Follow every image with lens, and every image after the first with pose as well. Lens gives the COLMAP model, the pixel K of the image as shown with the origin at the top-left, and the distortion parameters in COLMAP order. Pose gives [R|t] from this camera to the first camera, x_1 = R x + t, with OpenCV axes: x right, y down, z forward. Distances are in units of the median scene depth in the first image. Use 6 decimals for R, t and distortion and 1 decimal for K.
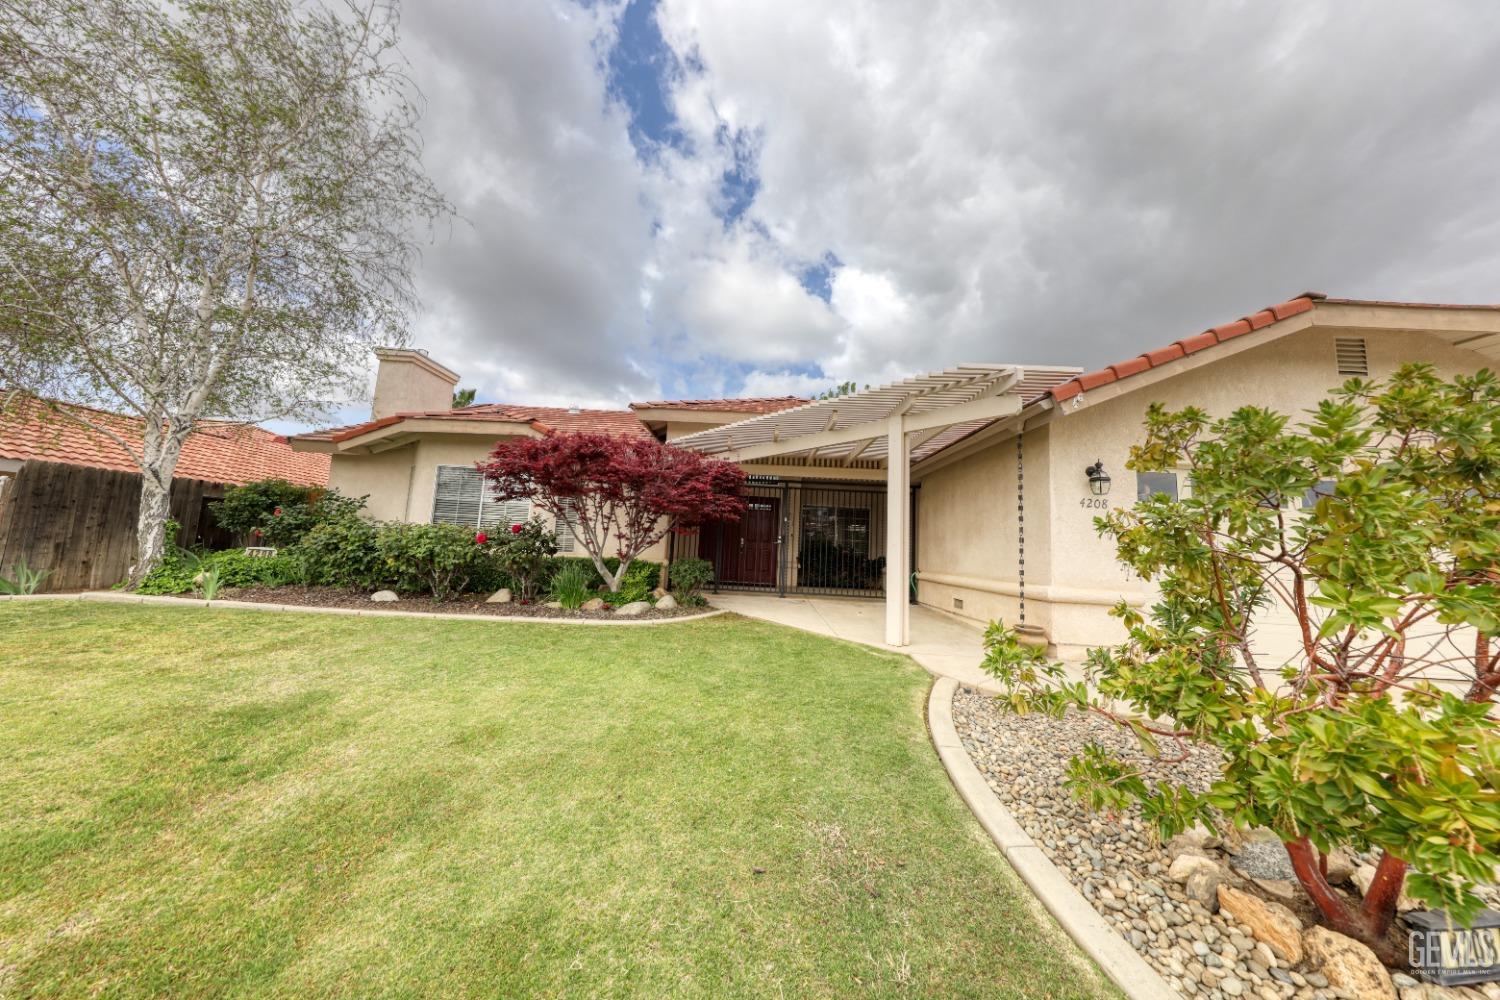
lens RADIAL K [[472.4, 0, 746.2], [0, 472.4, 490.8], [0, 0, 1]] dist [0.000326, -0.000143]
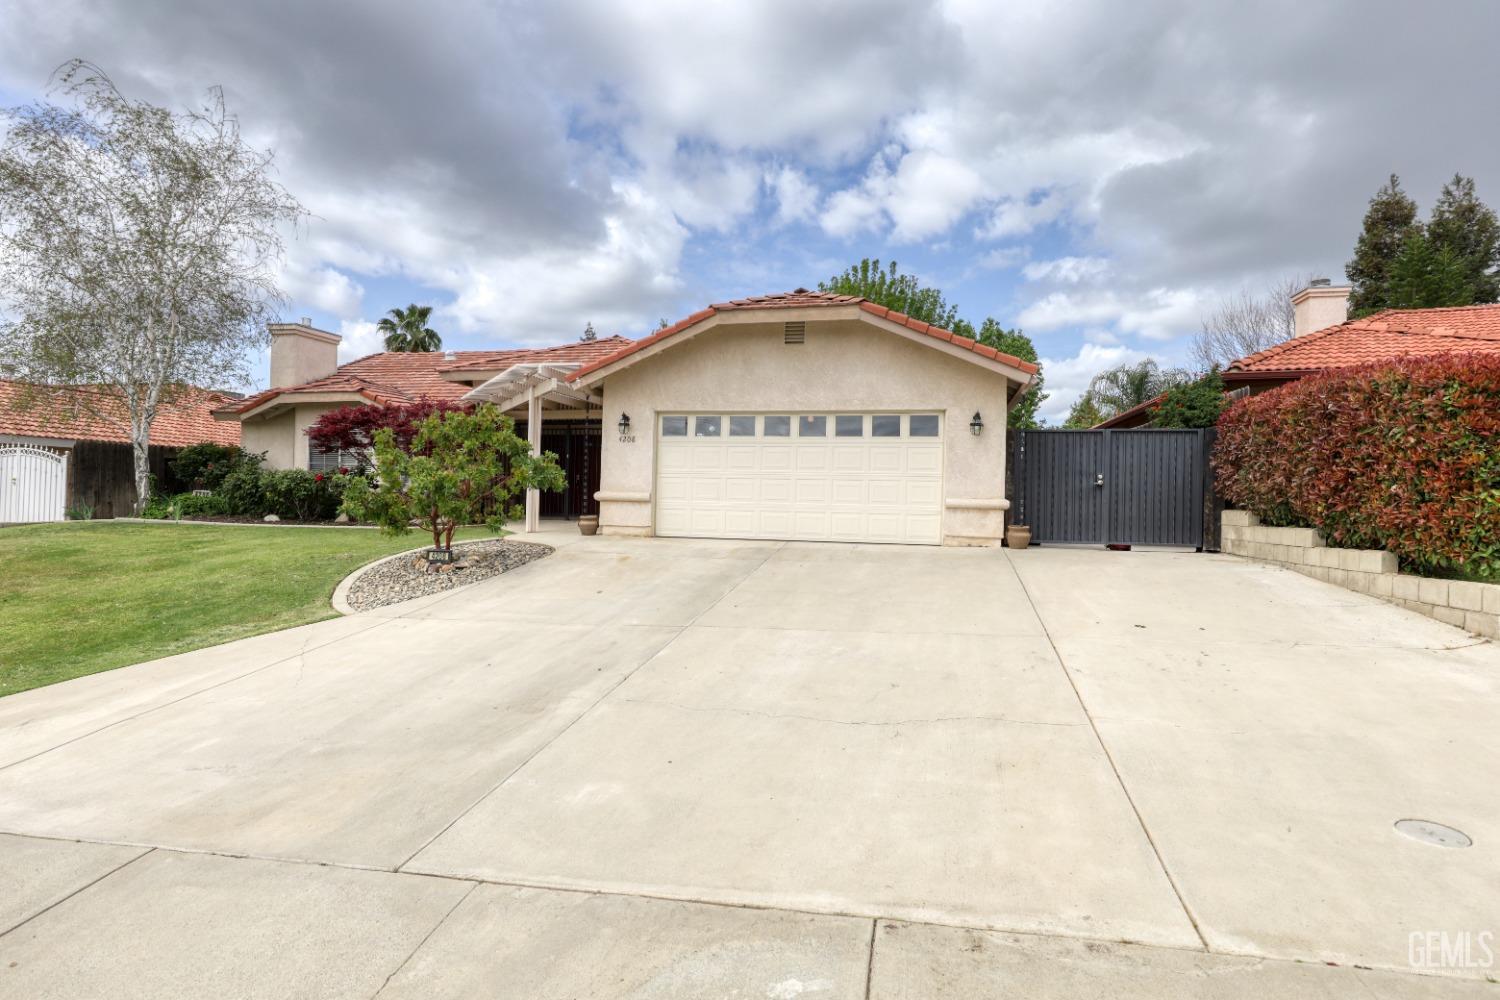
lens RADIAL K [[802.2, 0, 743.7], [0, 802.2, 492.4], [0, 0, 1]] dist [0.002791, 0.001015]
pose [[0.975207, -0.033286, -0.218777, 1.296379], [0.055668, 0.993731, 0.096950, -0.026404], [0.214179, -0.106726, 0.970946, -1.187630]]
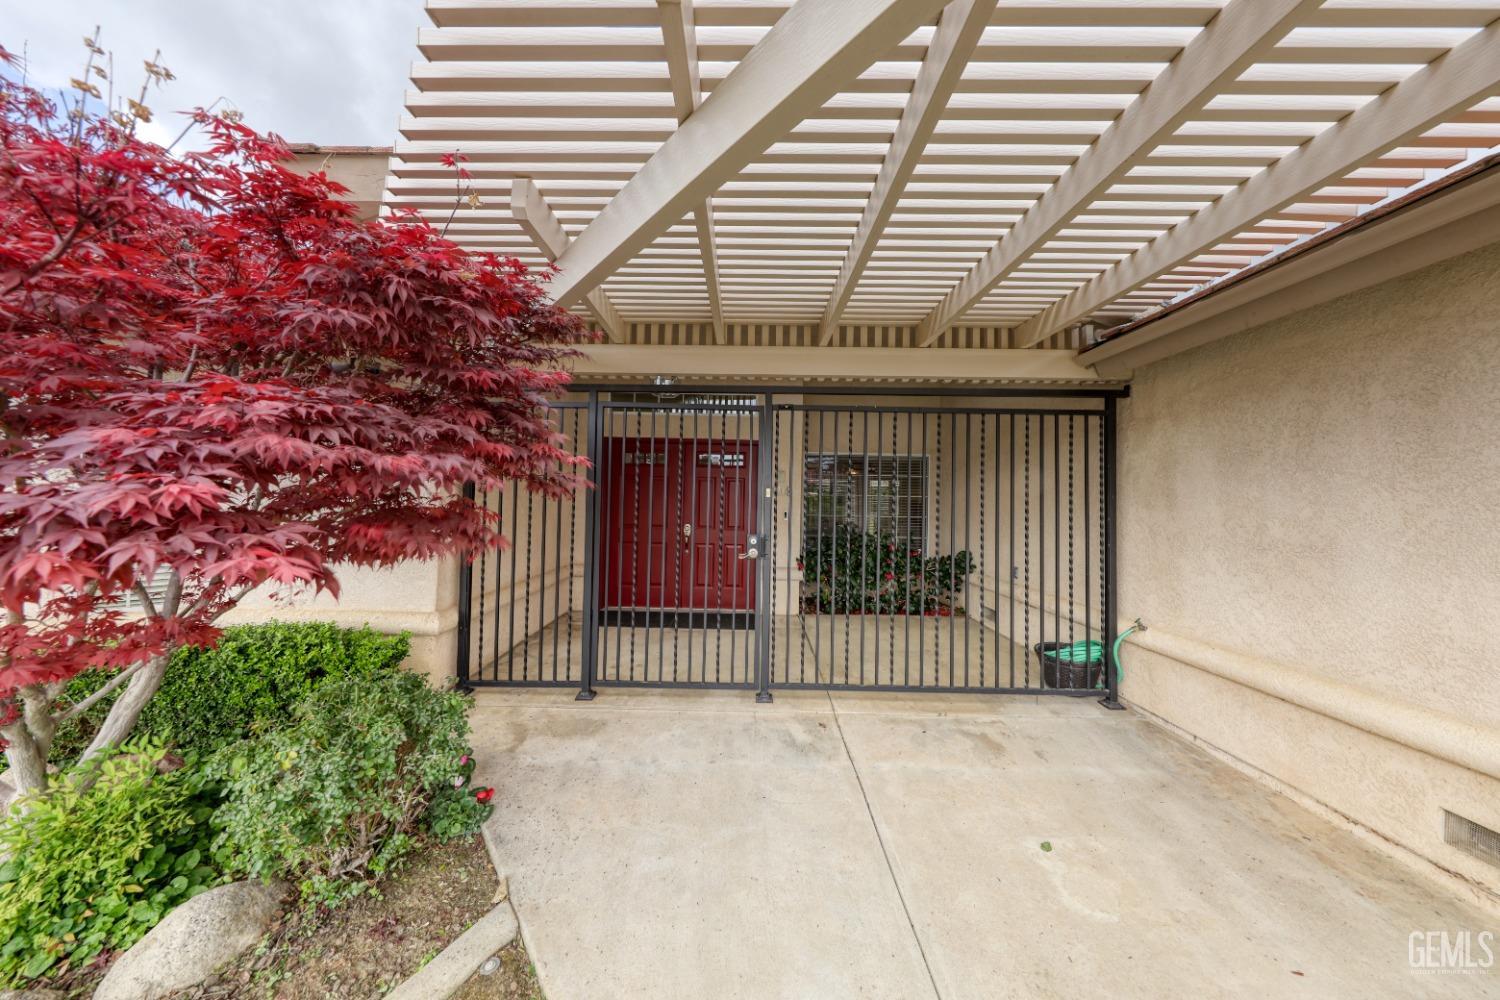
lens RADIAL K [[472.4, 0, 746.2], [0, 472.4, 490.8], [0, 0, 1]] dist [0.000326, -0.000143]
pose [[0.999607, -0.027927, 0.002566, 0.097655], [0.027563, 0.995196, 0.093946, 0.036010], [-0.005177, -0.093838, 0.995574, 0.931597]]
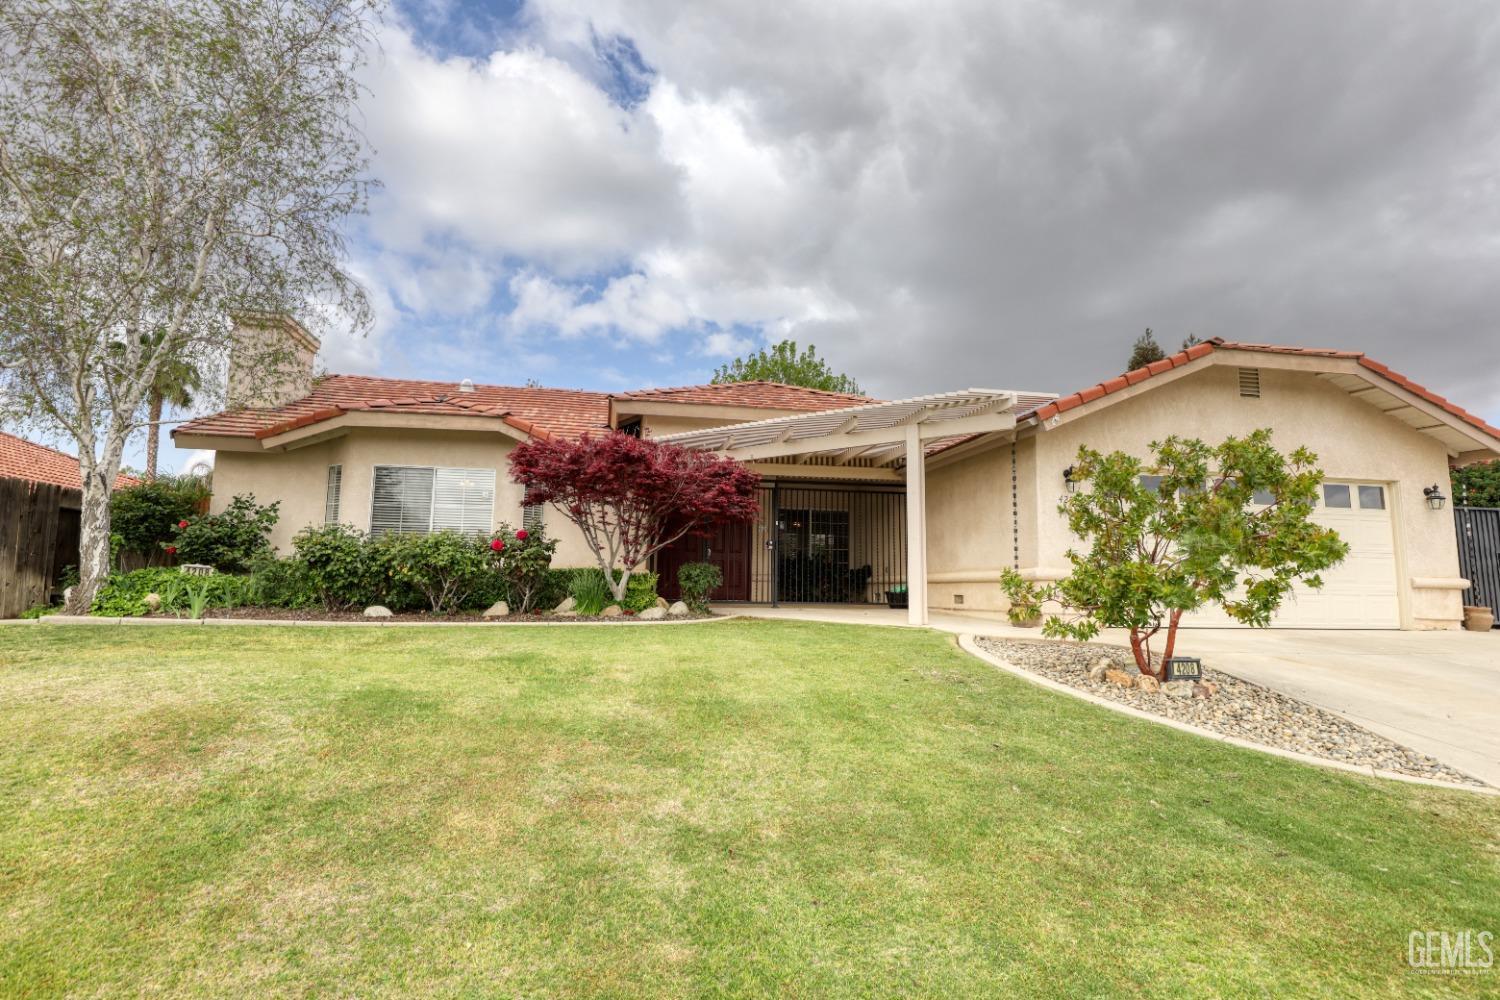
lens RADIAL K [[699.2, 0, 762.9], [0, 699.2, 489.6], [0, 0, 1]] dist [-0.002056, 0.000079]
pose [[0.981701, -0.009524, 0.190192, -0.293008], [0.009818, 0.999952, -0.000606, -0.004592], [-0.190177, 0.002462, 0.981747, -0.473012]]
